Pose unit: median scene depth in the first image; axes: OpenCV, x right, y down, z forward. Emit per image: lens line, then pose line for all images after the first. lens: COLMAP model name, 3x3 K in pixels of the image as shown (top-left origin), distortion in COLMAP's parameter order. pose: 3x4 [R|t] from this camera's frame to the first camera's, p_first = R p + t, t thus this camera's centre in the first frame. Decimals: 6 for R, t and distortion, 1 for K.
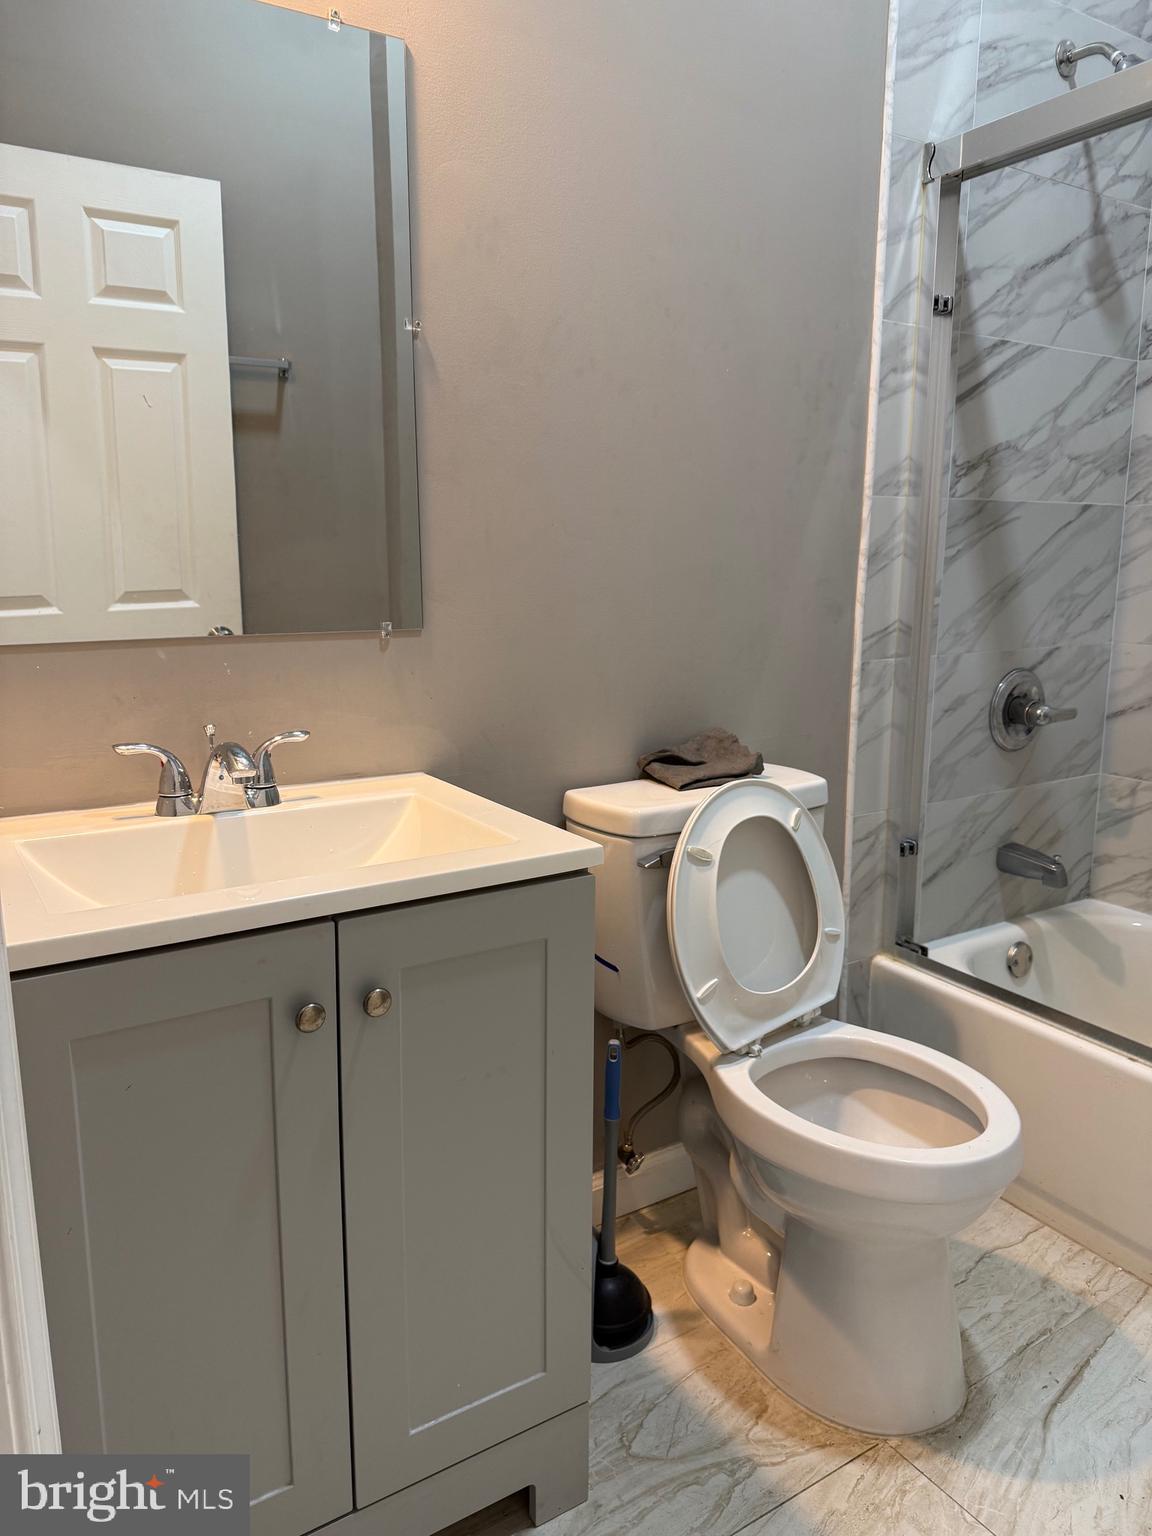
lens RADIAL K [[1069.9, 0, 590.2], [0, 1069.9, 762.8], [0, 0, 1]] dist [0.053845, -0.055446]
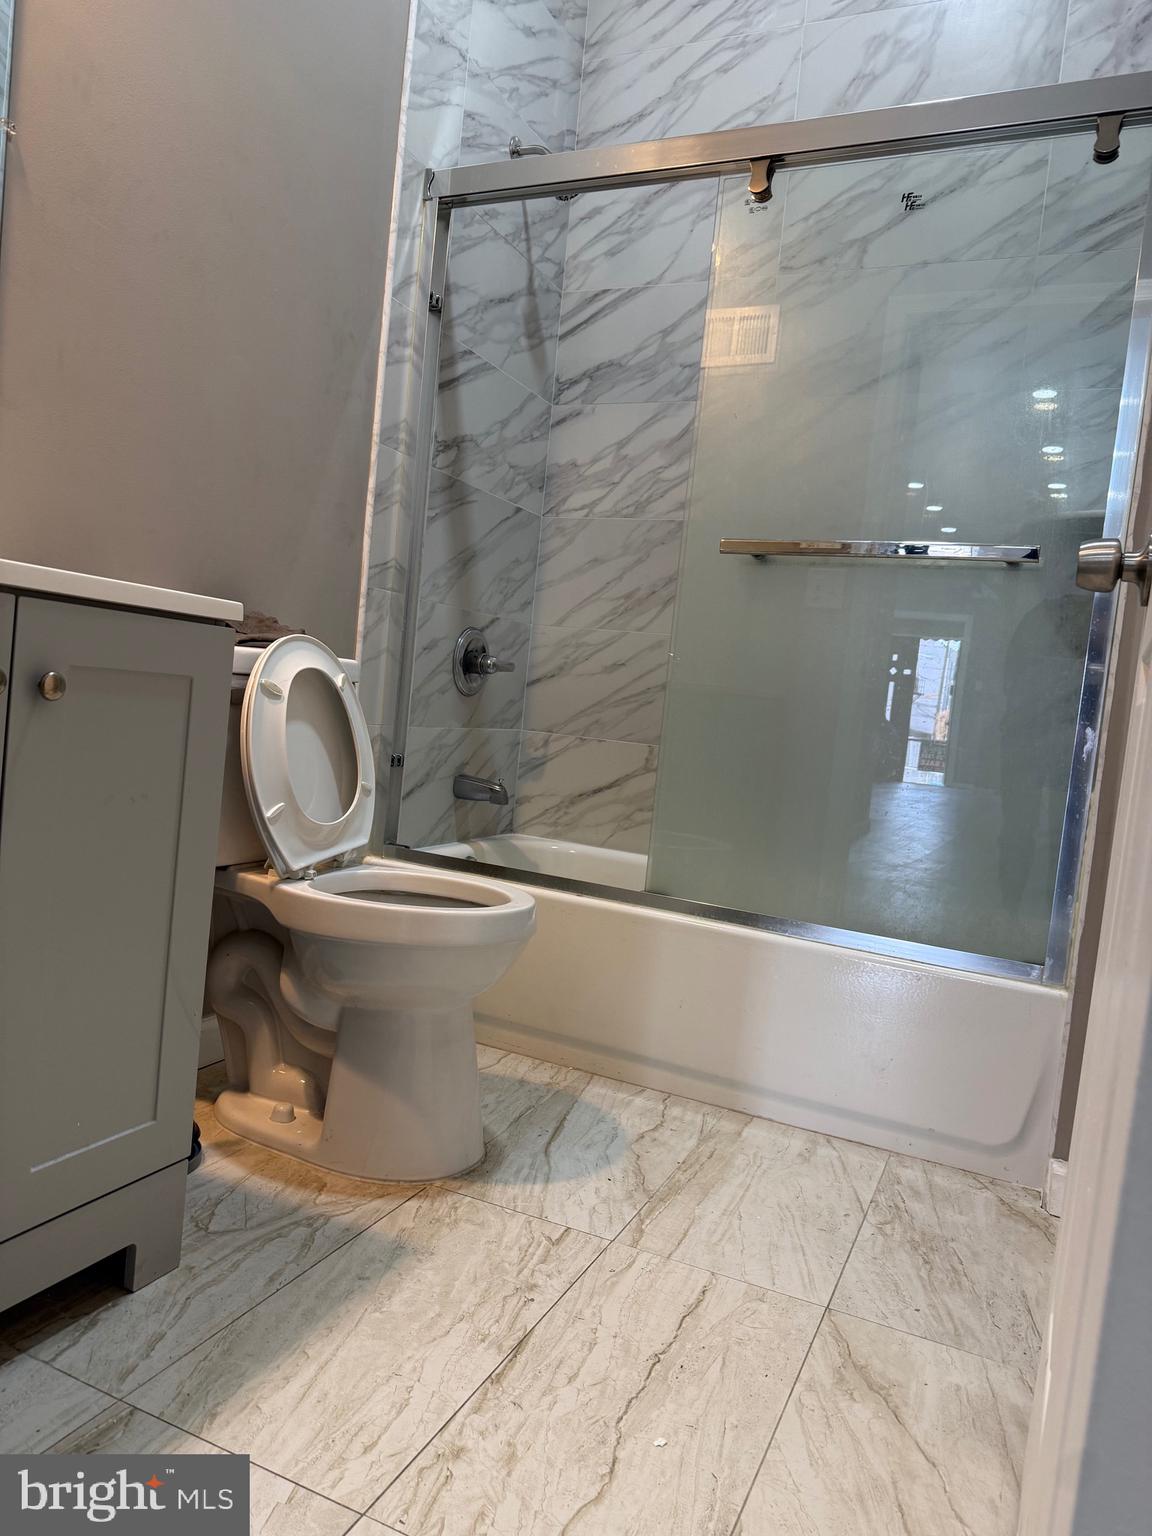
lens RADIAL K [[1069.9, 0, 560.6], [0, 1069.9, 764.4], [0, 0, 1]] dist [0.053845, -0.055446]
pose [[0.843030, 0.047966, 0.535724, -0.202623], [0.003289, 0.995537, -0.094312, 0.235482], [-0.537857, 0.081270, 0.839110, -0.061195]]
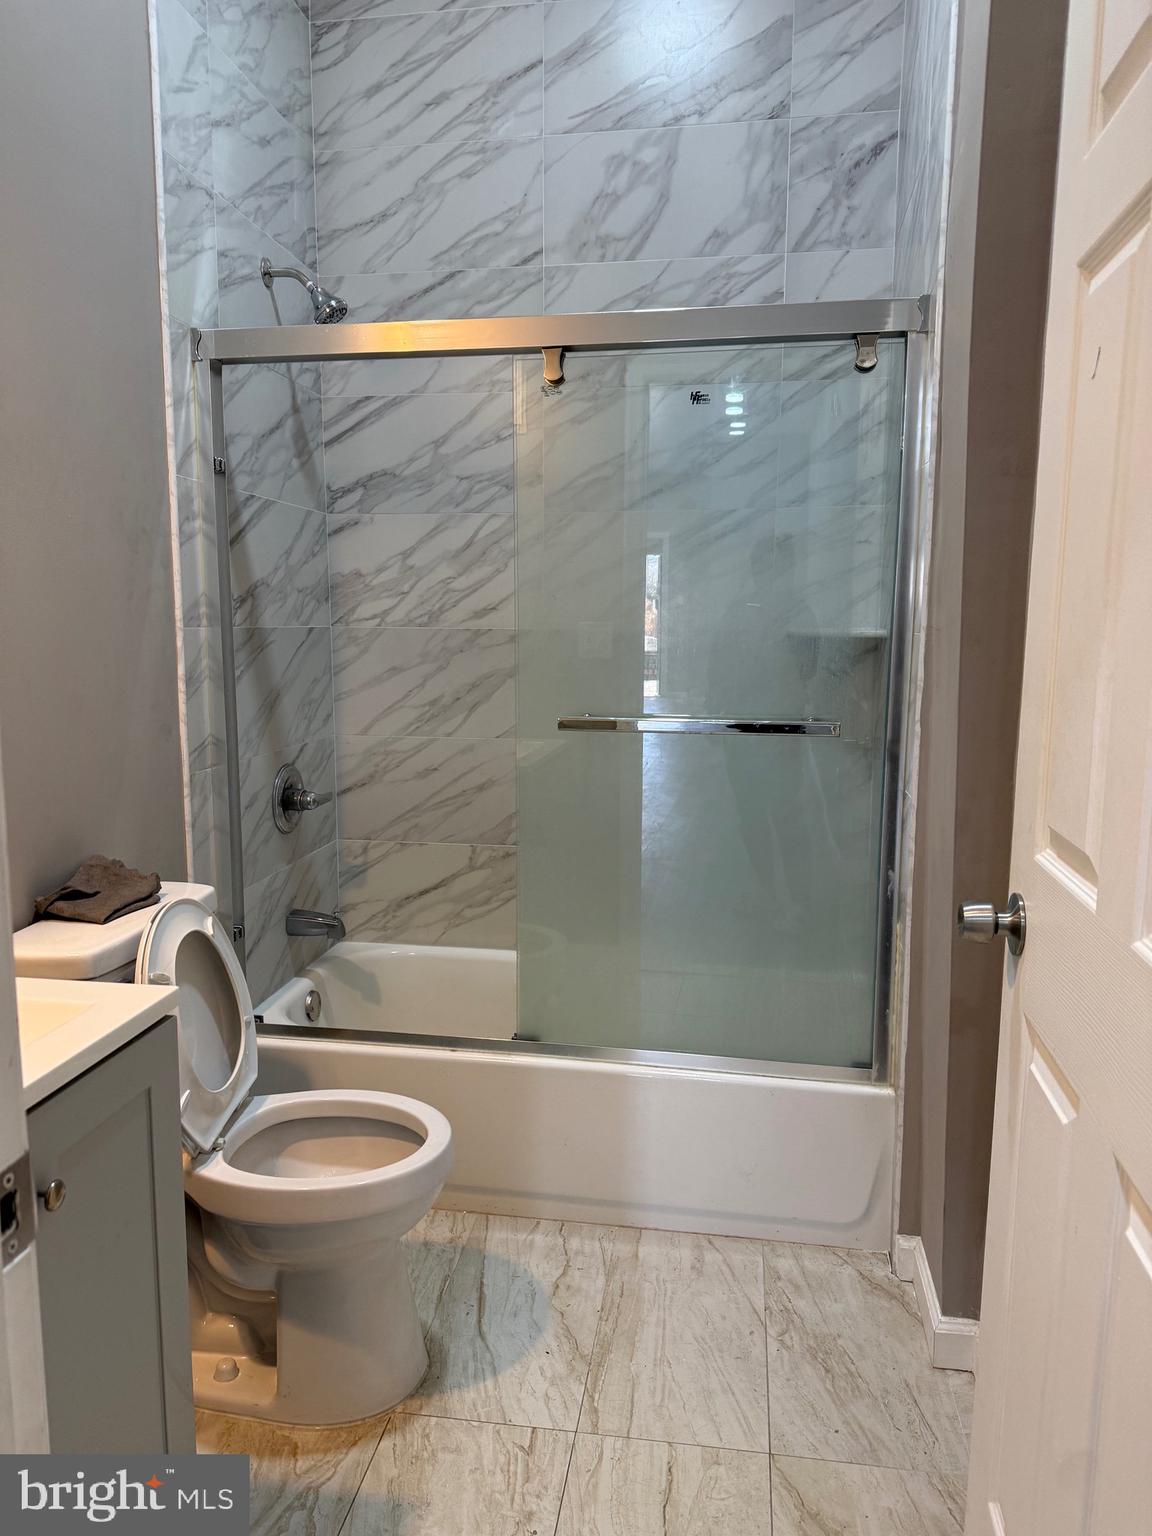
lens RADIAL K [[1069.9, 0, 560.7], [0, 1069.9, 775.2], [0, 0, 1]] dist [0.053845, -0.055446]
pose [[0.675249, -0.104755, 0.730113, -0.343798], [0.137354, 0.990407, 0.015070, -0.067050], [-0.724688, 0.090108, 0.683161, -0.034550]]
